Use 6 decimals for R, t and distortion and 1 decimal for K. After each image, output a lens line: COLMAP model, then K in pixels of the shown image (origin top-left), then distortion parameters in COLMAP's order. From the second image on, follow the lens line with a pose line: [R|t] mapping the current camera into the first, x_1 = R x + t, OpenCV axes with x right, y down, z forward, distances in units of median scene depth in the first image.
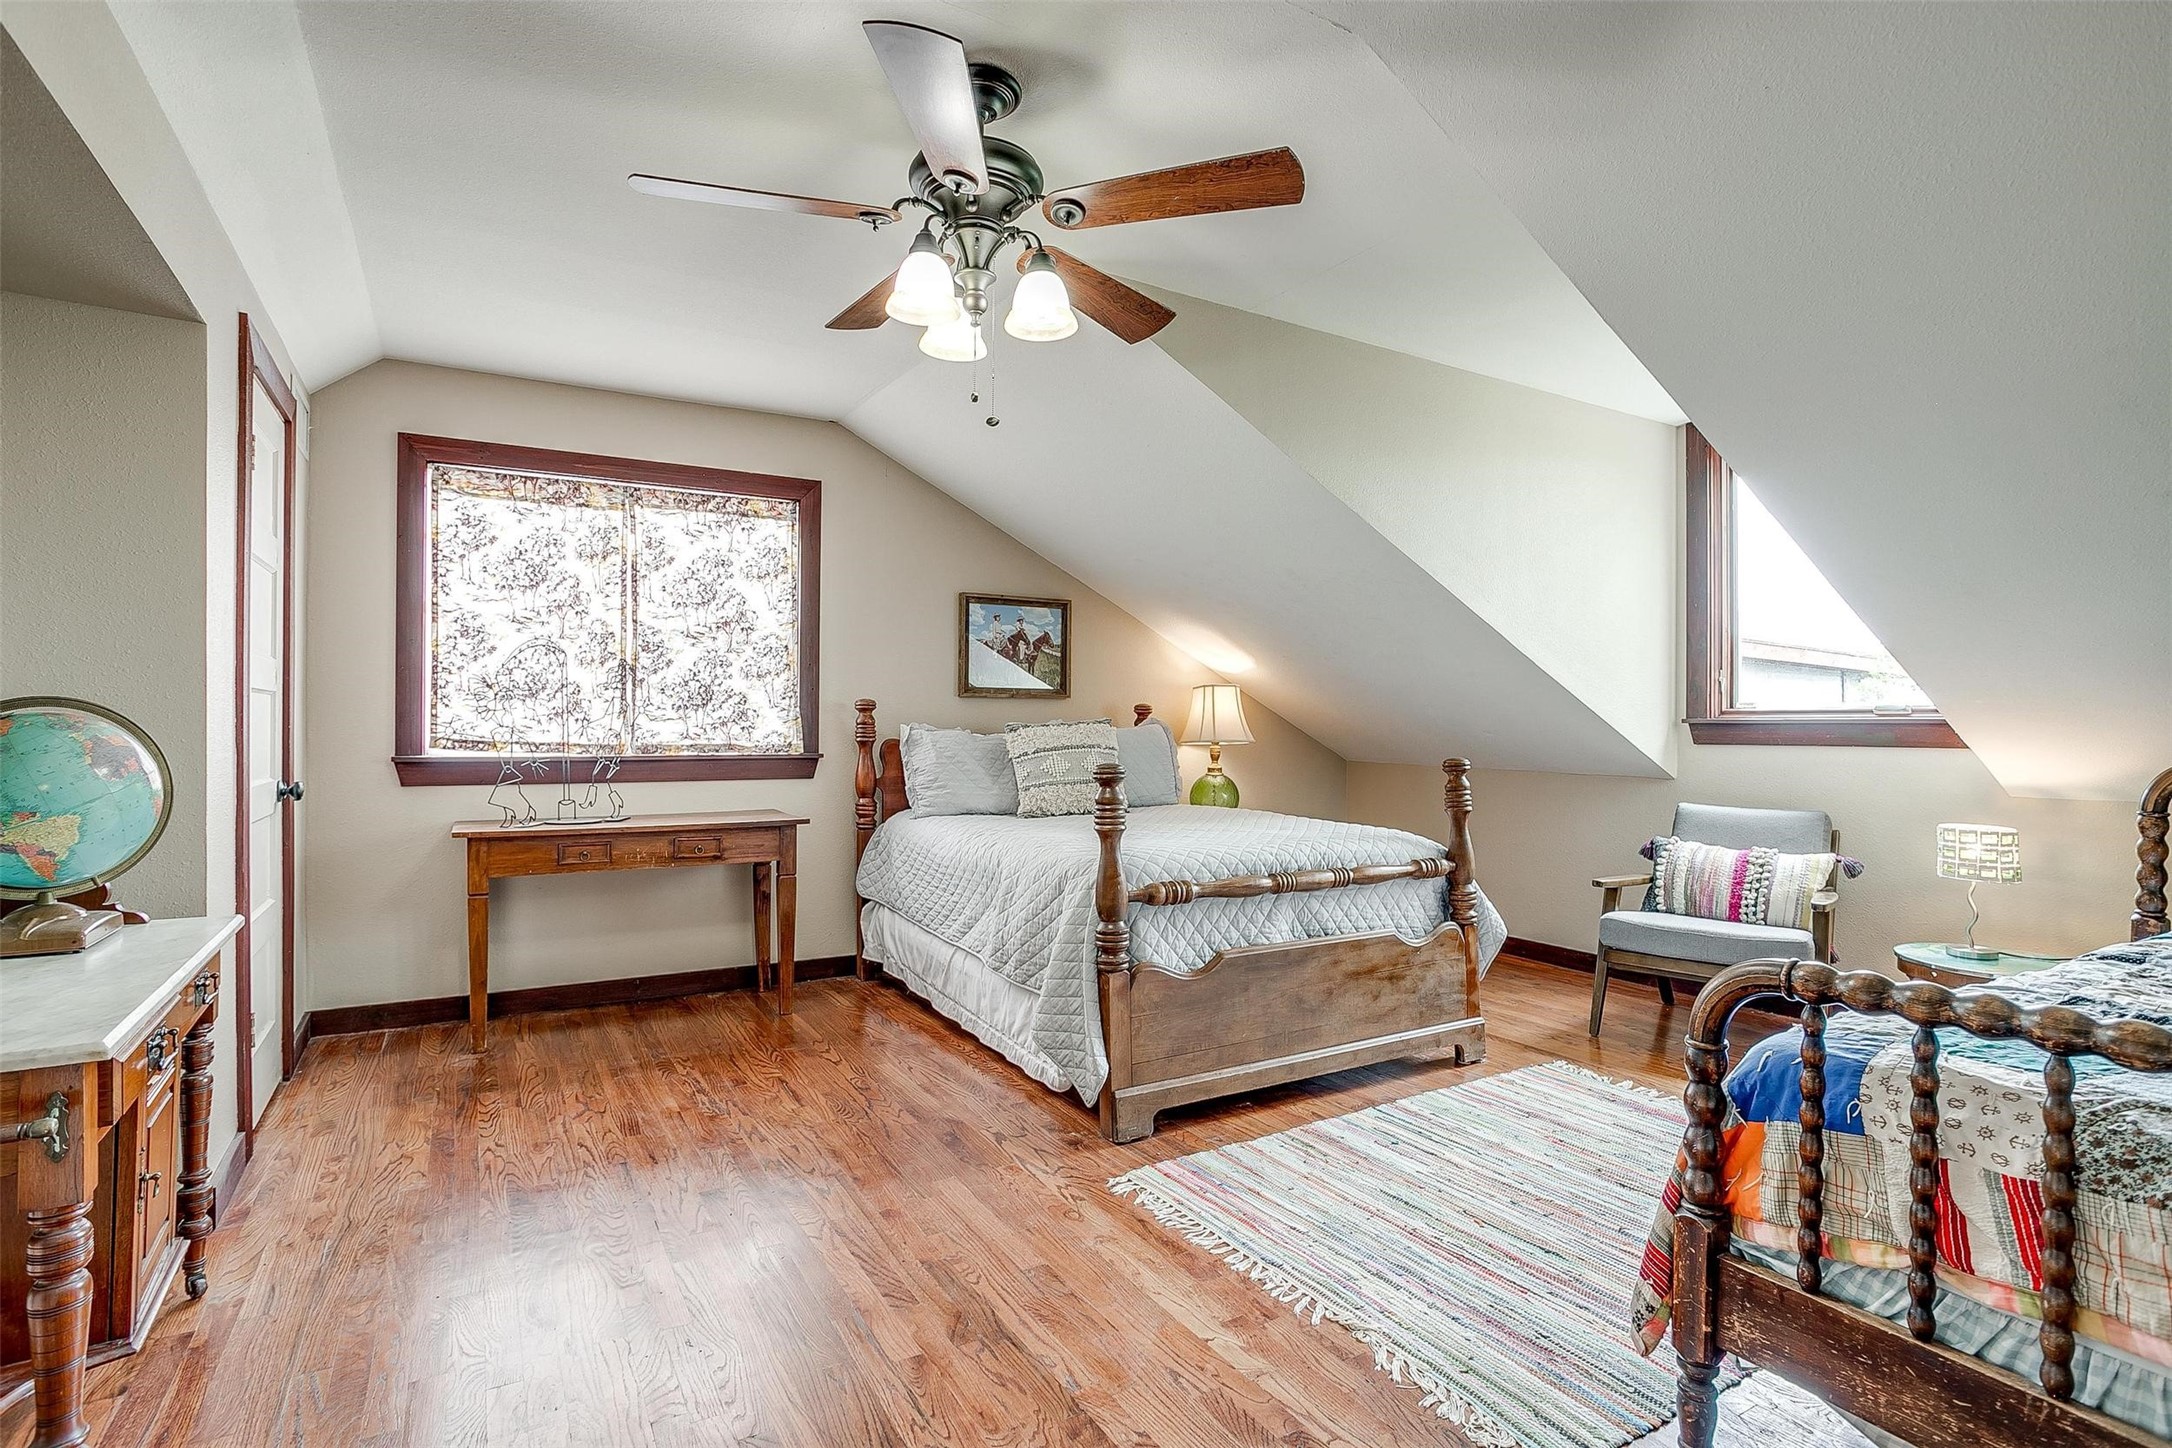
lens RADIAL K [[1062.1, 0, 1085.9], [0, 1062.1, 729.3], [0, 0, 1]] dist [-0.028821, 0.014930]
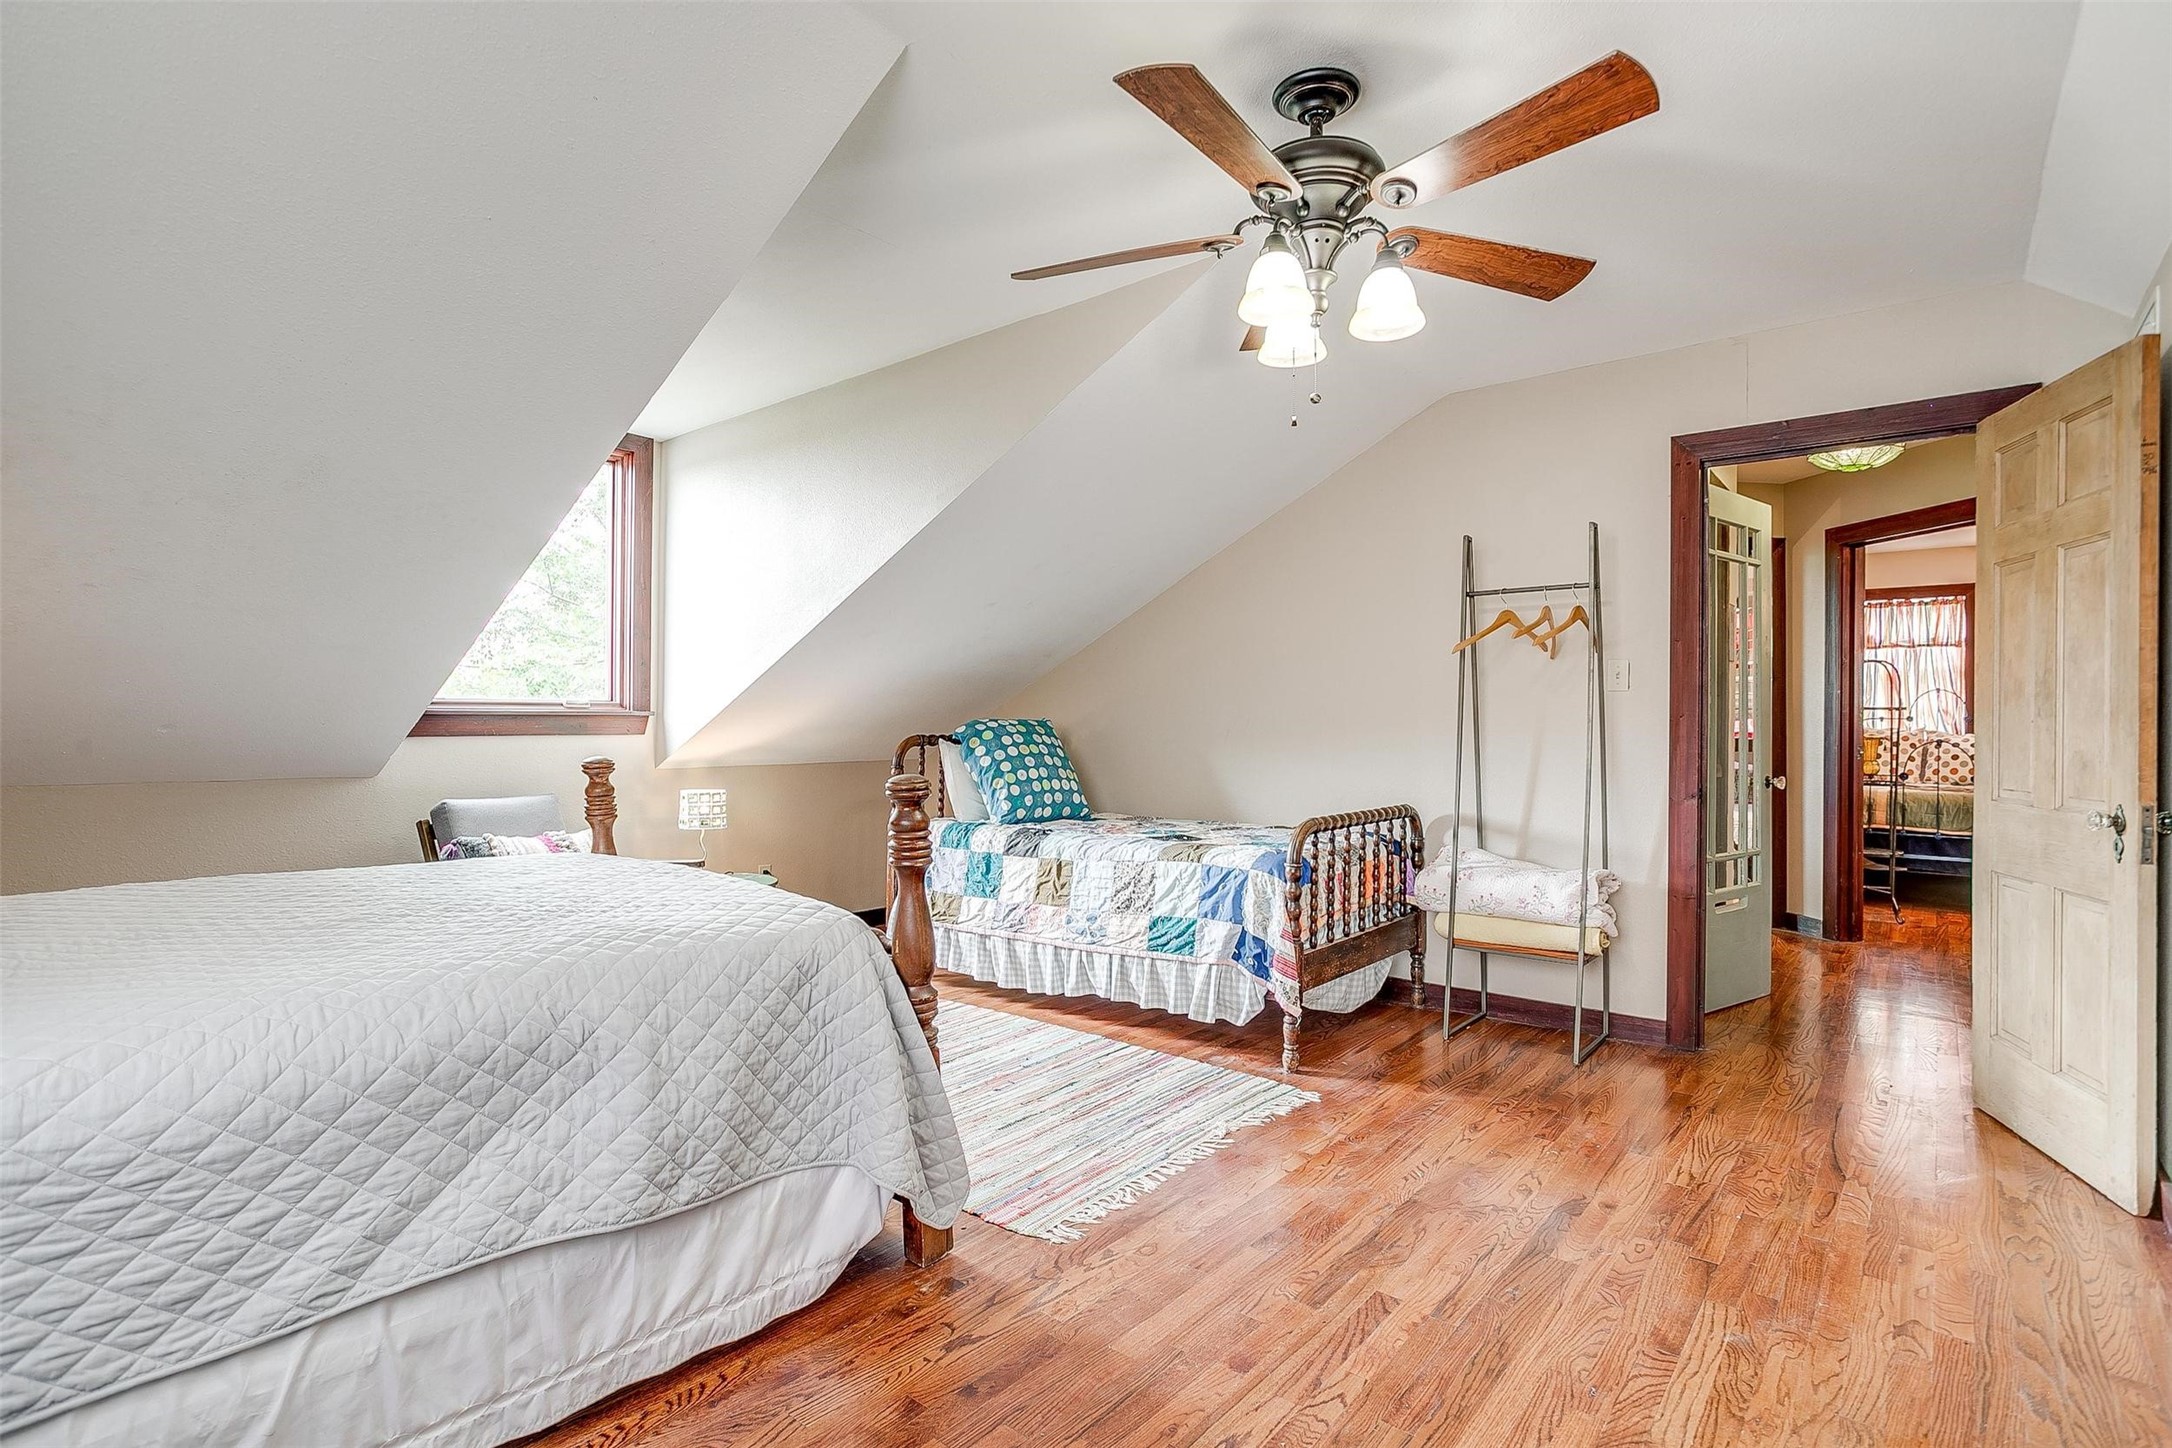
lens RADIAL K [[1062.1, 0, 1086.9], [0, 1062.1, 719.4], [0, 0, 1]] dist [-0.028821, 0.014930]
pose [[-0.348577, -0.003357, 0.937274, -0.894666], [-0.006584, 0.999978, 0.001133, -0.007442], [-0.937257, -0.005776, -0.348592, 1.429812]]
